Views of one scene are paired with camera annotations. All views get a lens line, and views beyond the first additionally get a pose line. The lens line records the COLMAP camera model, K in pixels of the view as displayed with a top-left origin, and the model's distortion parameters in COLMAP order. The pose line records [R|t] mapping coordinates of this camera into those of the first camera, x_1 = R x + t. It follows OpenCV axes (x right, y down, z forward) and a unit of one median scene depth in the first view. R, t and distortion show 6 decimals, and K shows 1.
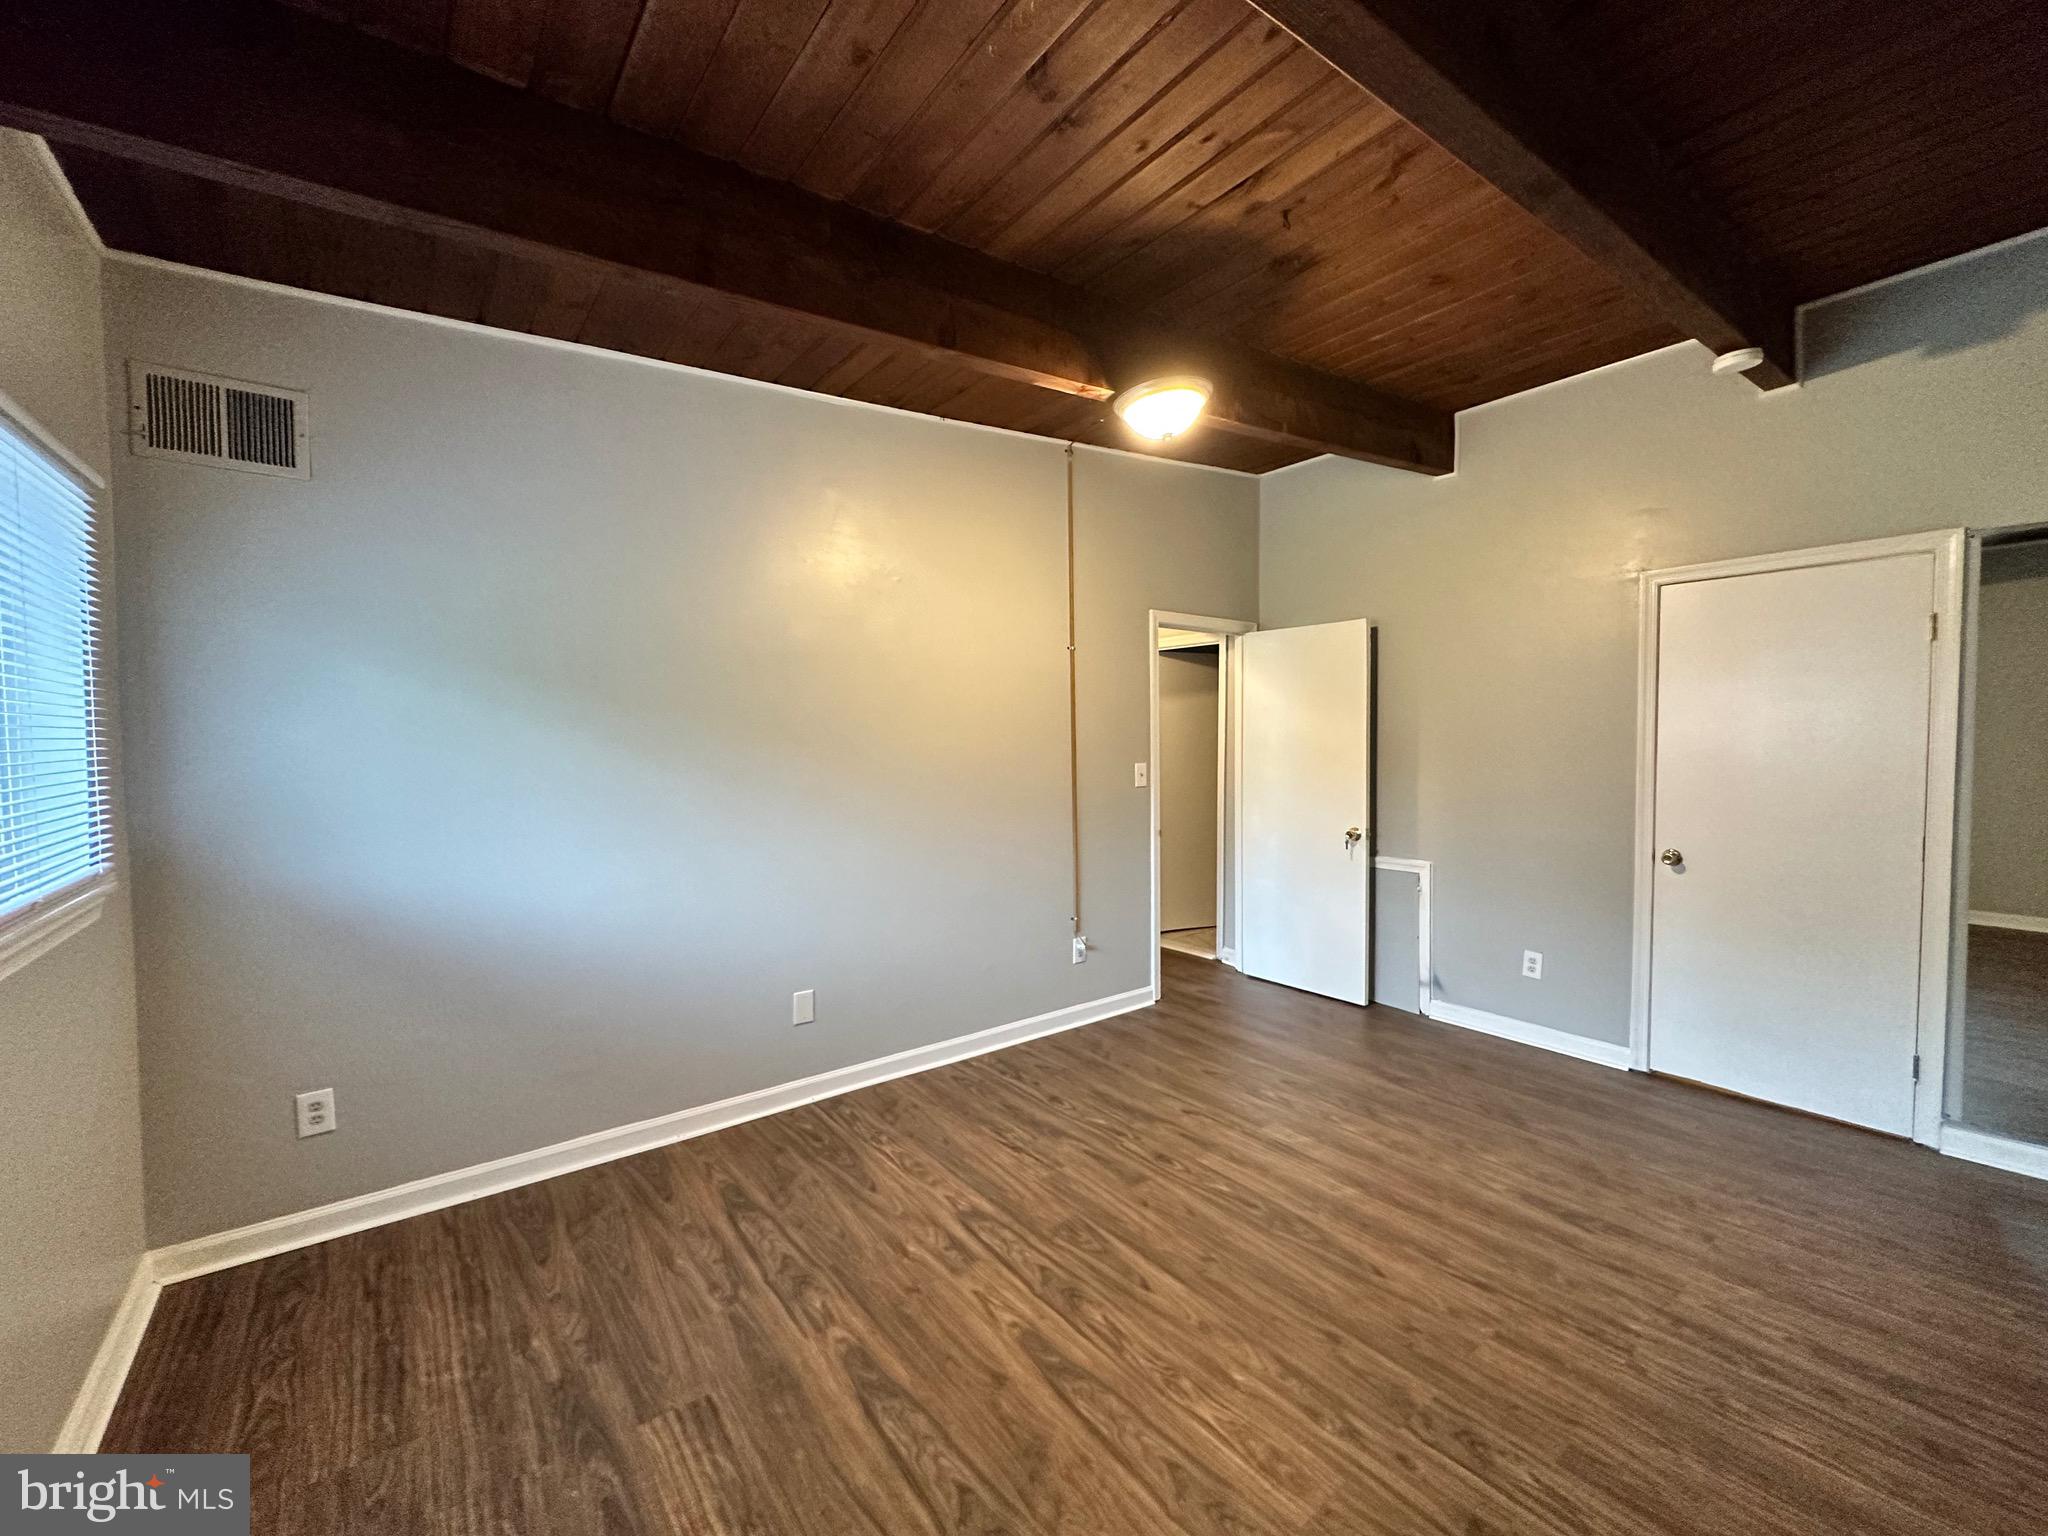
lens RADIAL K [[818.1, 0, 1025.8], [0, 818.1, 767.0], [0, 0, 1]] dist [-0.003162, 0.000680]
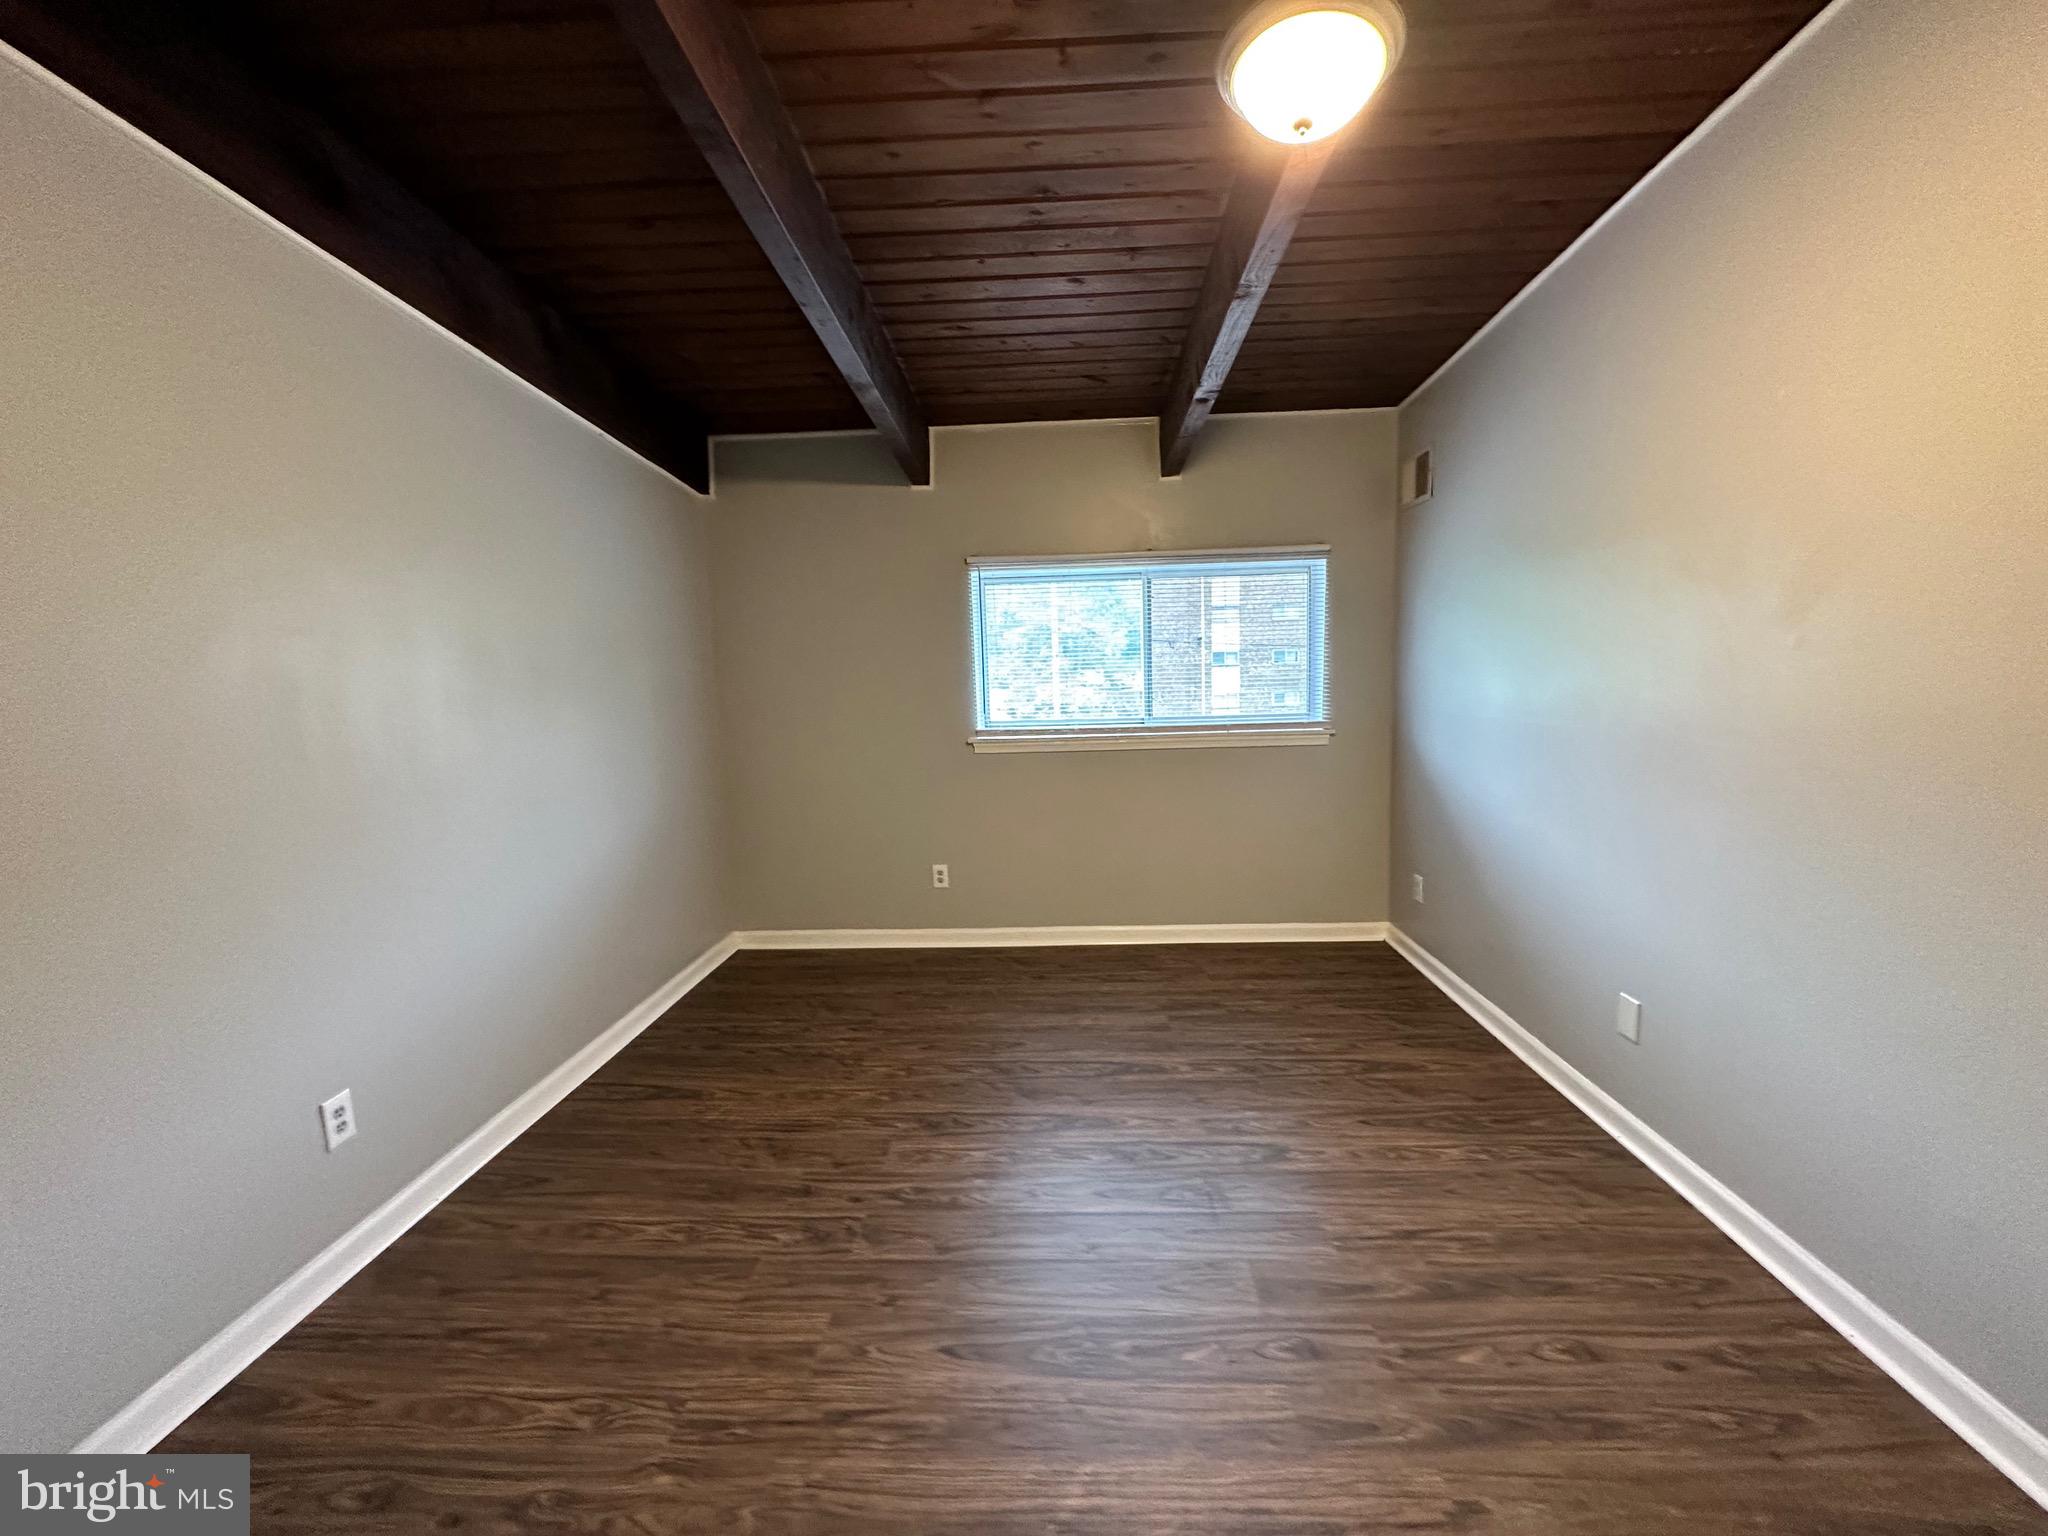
lens RADIAL K [[818.1, 0, 1025.8], [0, 818.1, 767.0], [0, 0, 1]] dist [-0.003162, 0.000680]
pose [[-0.648606, 0.113321, -0.752641, 0.815874], [0.006013, 0.989586, 0.143814, -0.060164], [0.761100, 0.088753, -0.642533, 1.345582]]
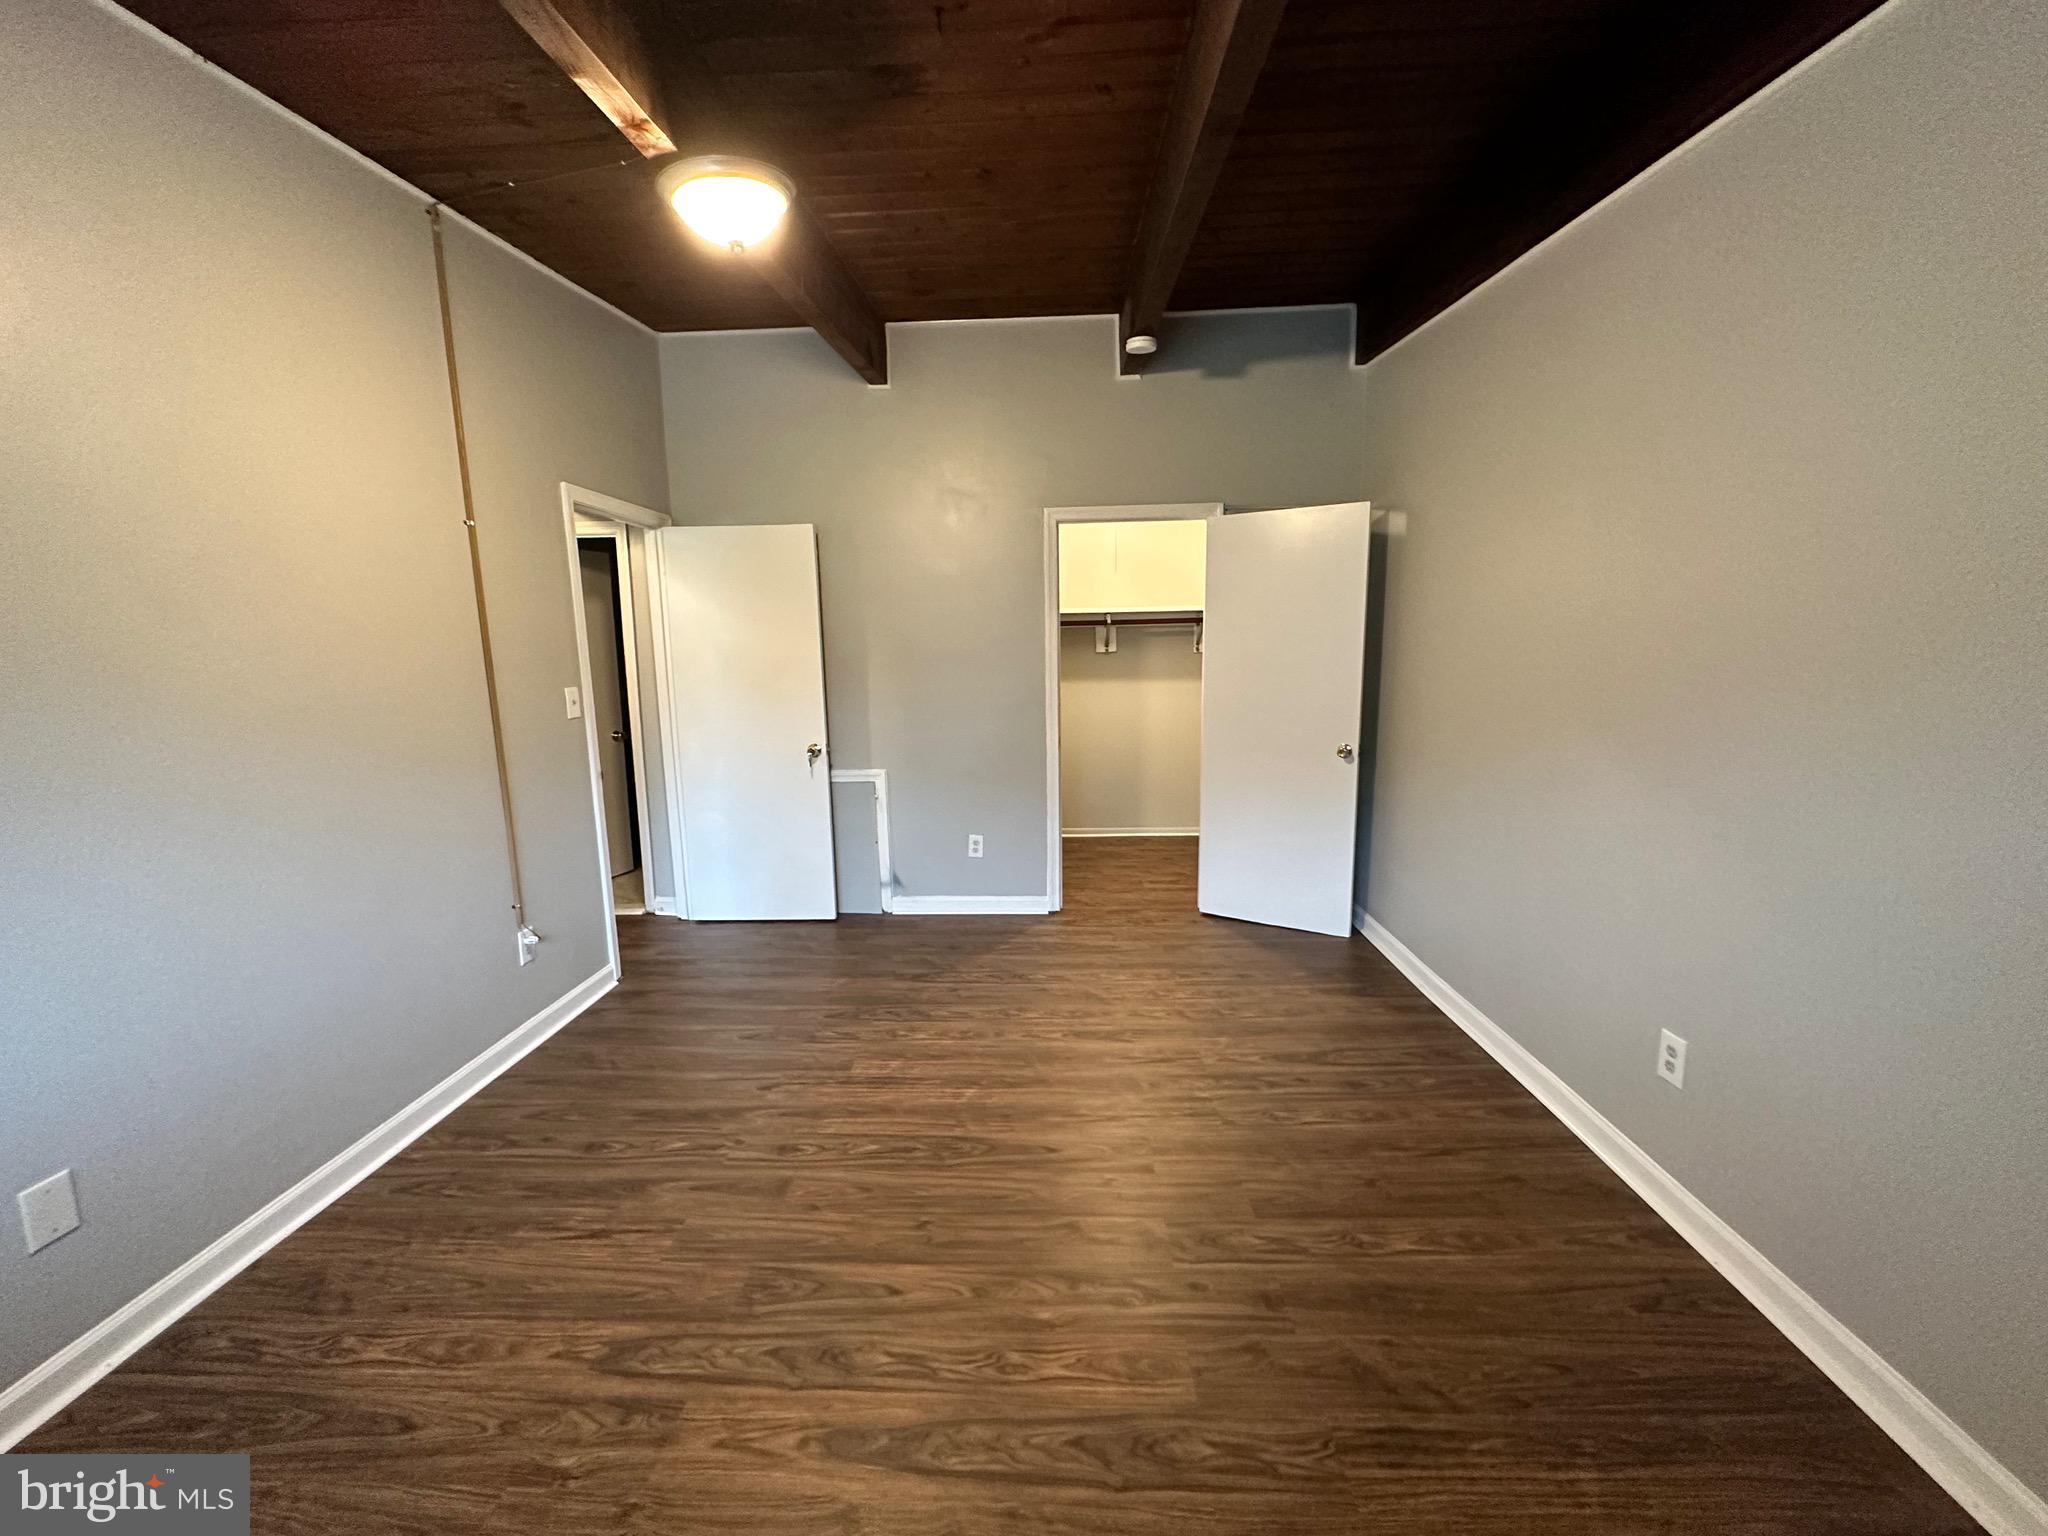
lens RADIAL K [[818.1, 0, 1025.8], [0, 818.1, 767.0], [0, 0, 1]] dist [-0.003162, 0.000680]
pose [[0.644246, -0.119838, 0.755371, -0.300035], [0.042148, 0.991710, 0.121385, -0.010292], [-0.763656, -0.046364, 0.643957, 0.314429]]
